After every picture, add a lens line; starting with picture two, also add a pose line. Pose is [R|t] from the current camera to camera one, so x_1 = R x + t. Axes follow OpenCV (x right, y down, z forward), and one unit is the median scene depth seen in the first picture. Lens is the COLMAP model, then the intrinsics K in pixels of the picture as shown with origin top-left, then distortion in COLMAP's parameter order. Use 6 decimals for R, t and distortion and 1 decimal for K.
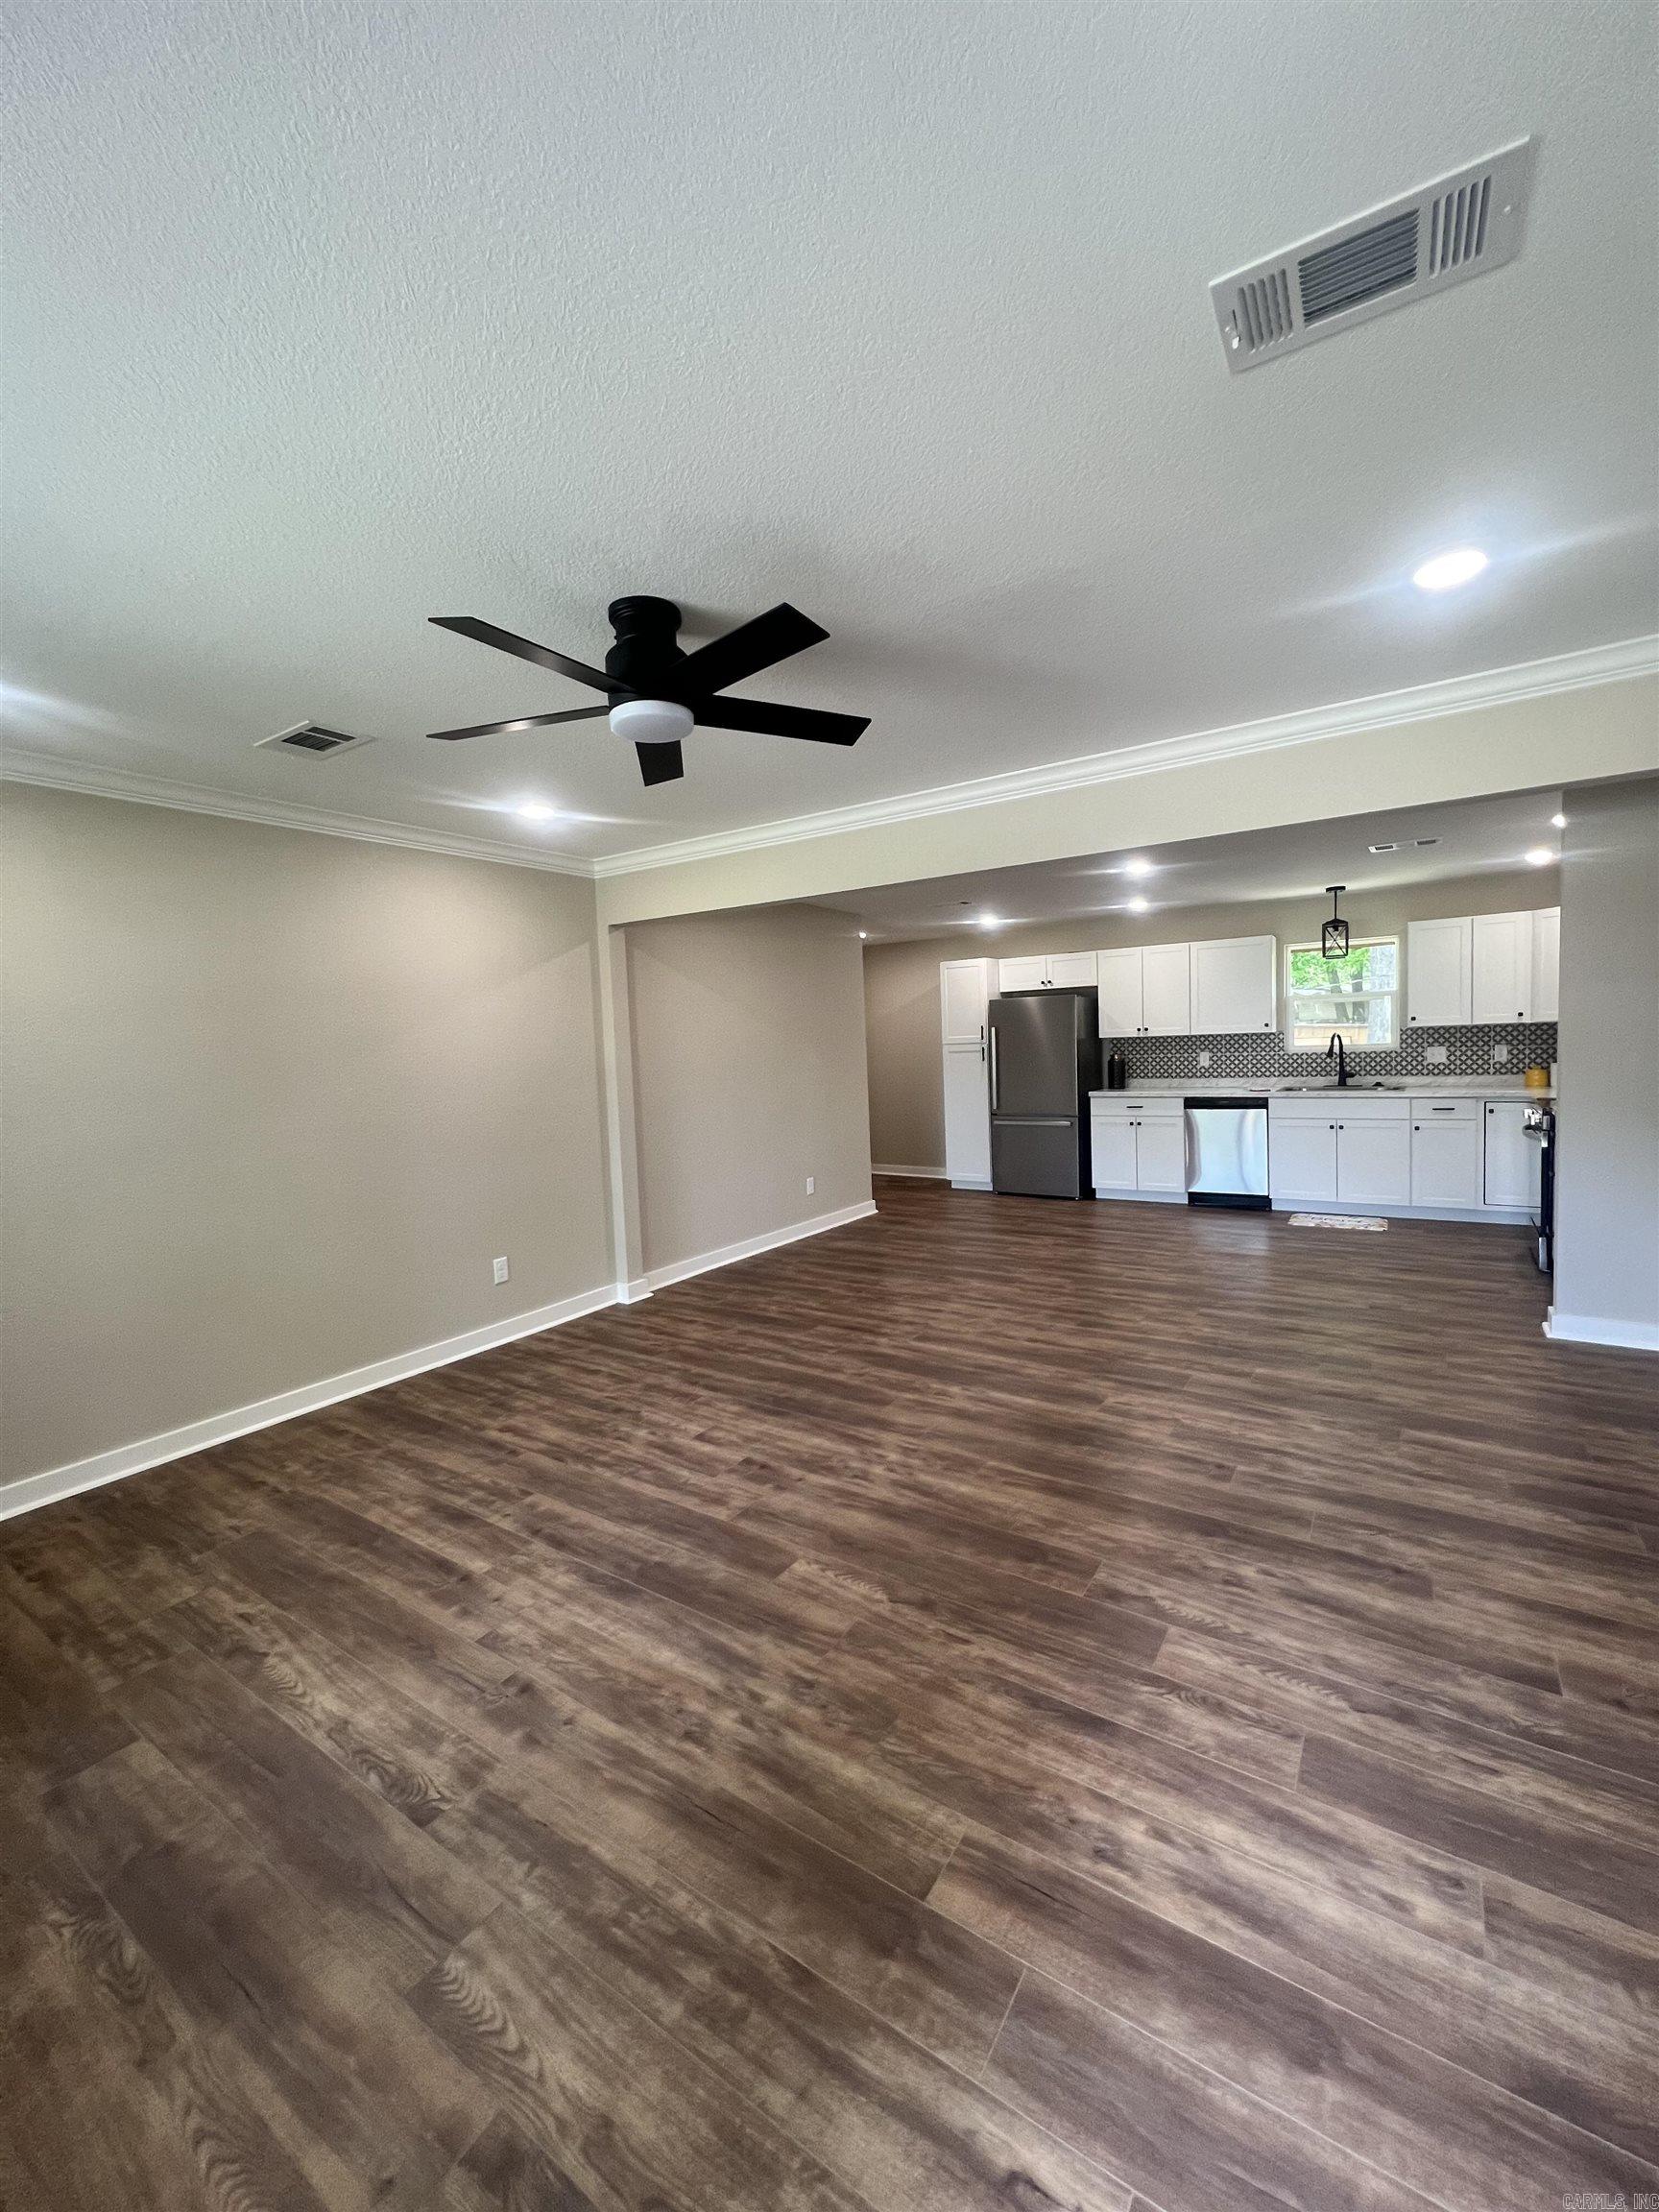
lens RADIAL K [[882.9, 0, 831.7], [0, 882.9, 1102.1], [0, 0, 1]] dist [-0.000272, 0.000017]
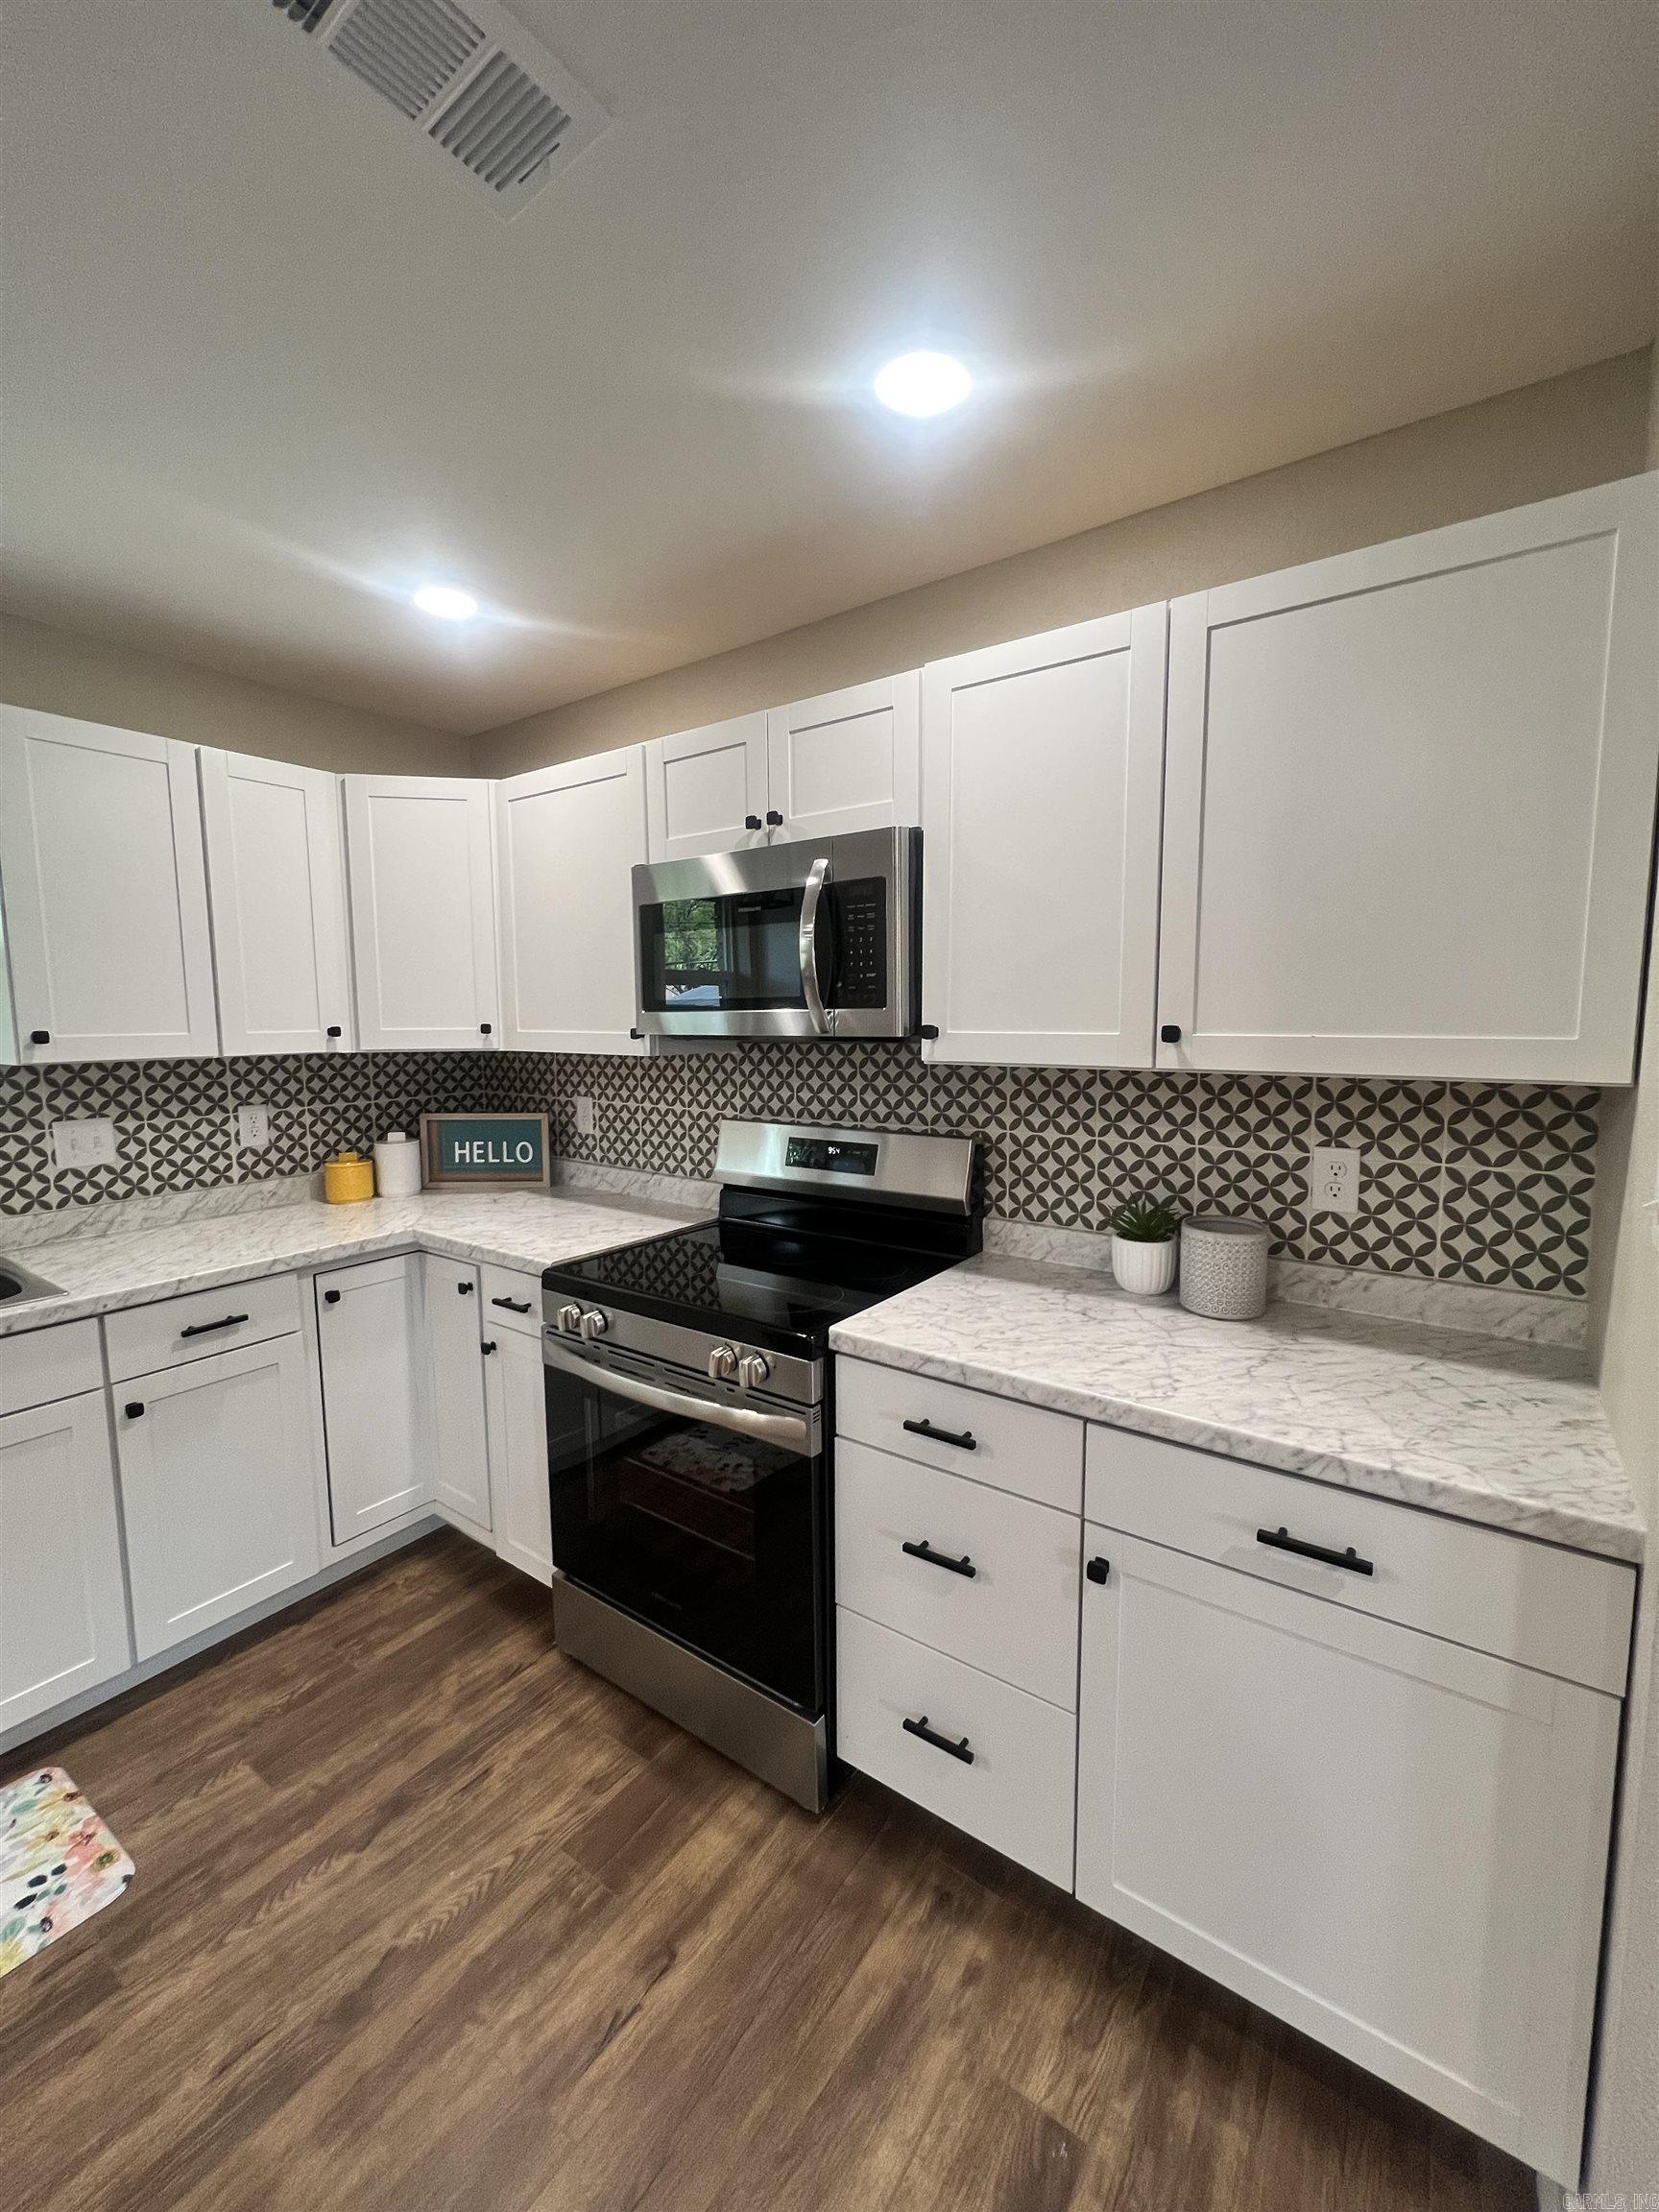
lens RADIAL K [[882.9, 0, 831.7], [0, 882.9, 1102.1], [0, 0, 1]] dist [-0.000272, 0.000017]
pose [[0.025341, -0.059965, 0.997879, 0.341398], [0.072461, 0.995684, 0.057992, -0.065611], [-0.997049, 0.070838, 0.029577, 0.674819]]
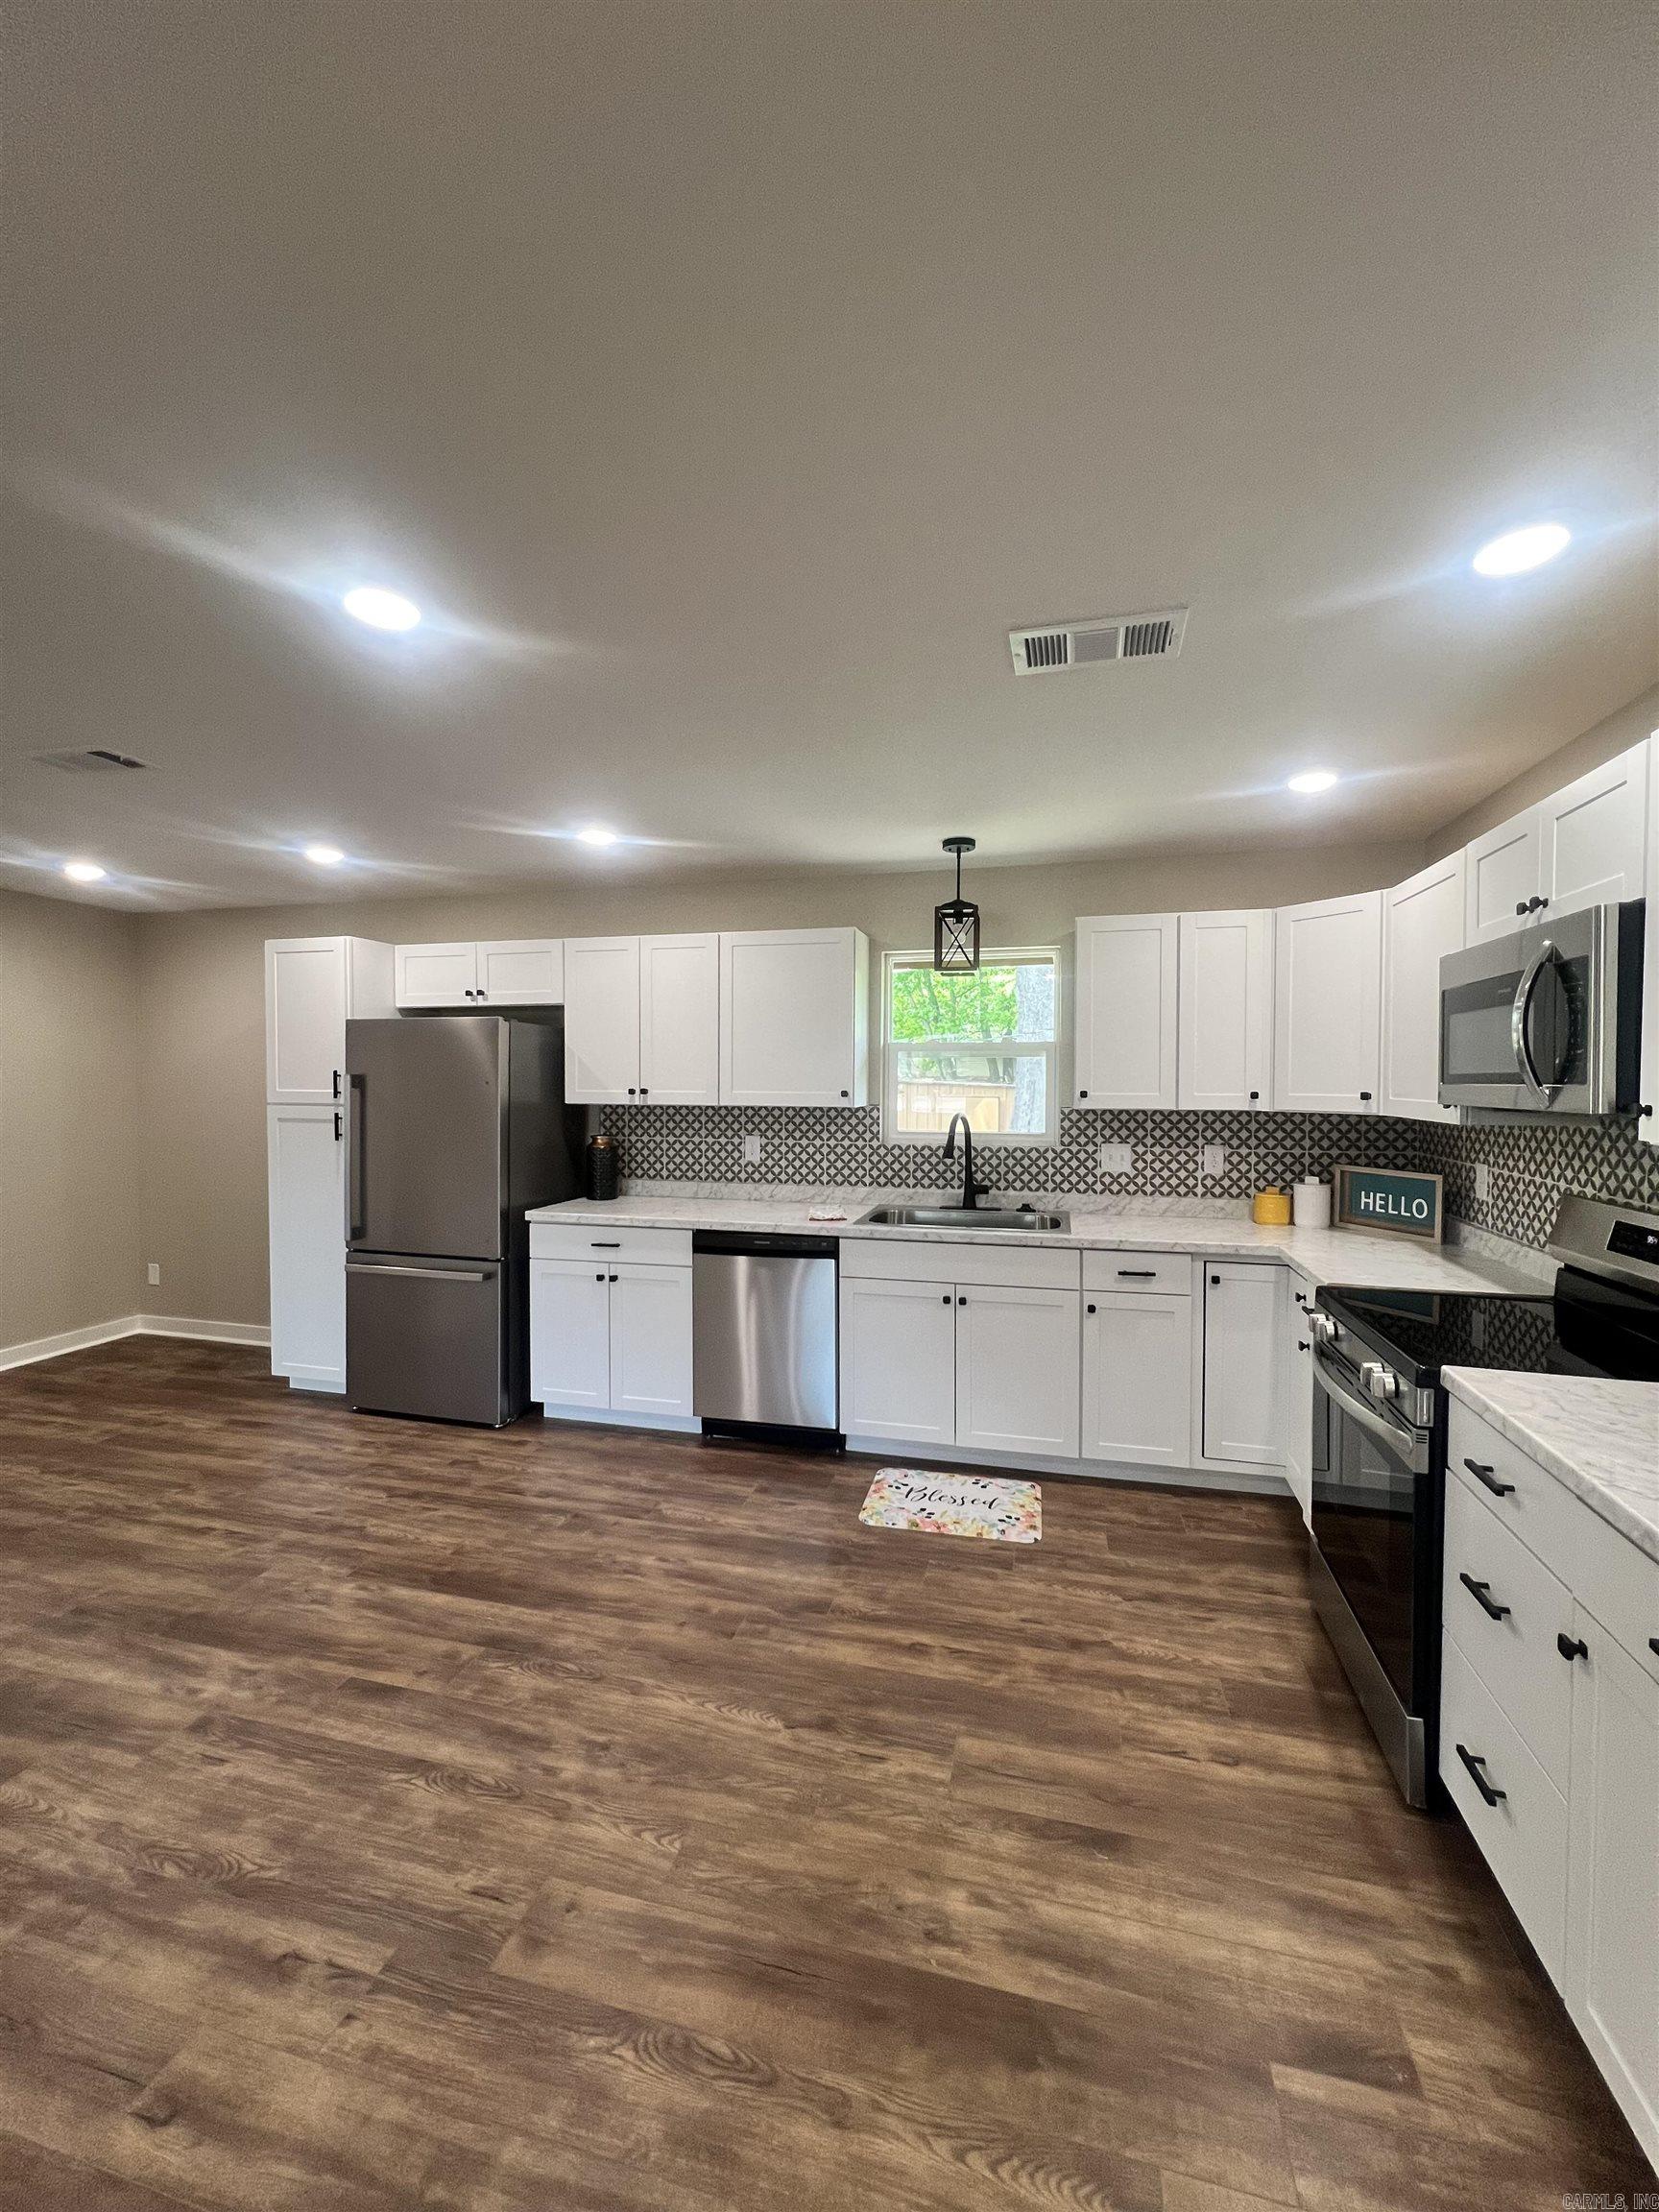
lens RADIAL K [[882.9, 0, 831.7], [0, 882.9, 1102.1], [0, 0, 1]] dist [-0.000272, 0.000017]
pose [[0.942027, 0.032854, 0.333925, 0.309495], [-0.017083, 0.998600, -0.050058, -0.055739], [-0.335102, 0.041452, 0.941269, 0.504645]]
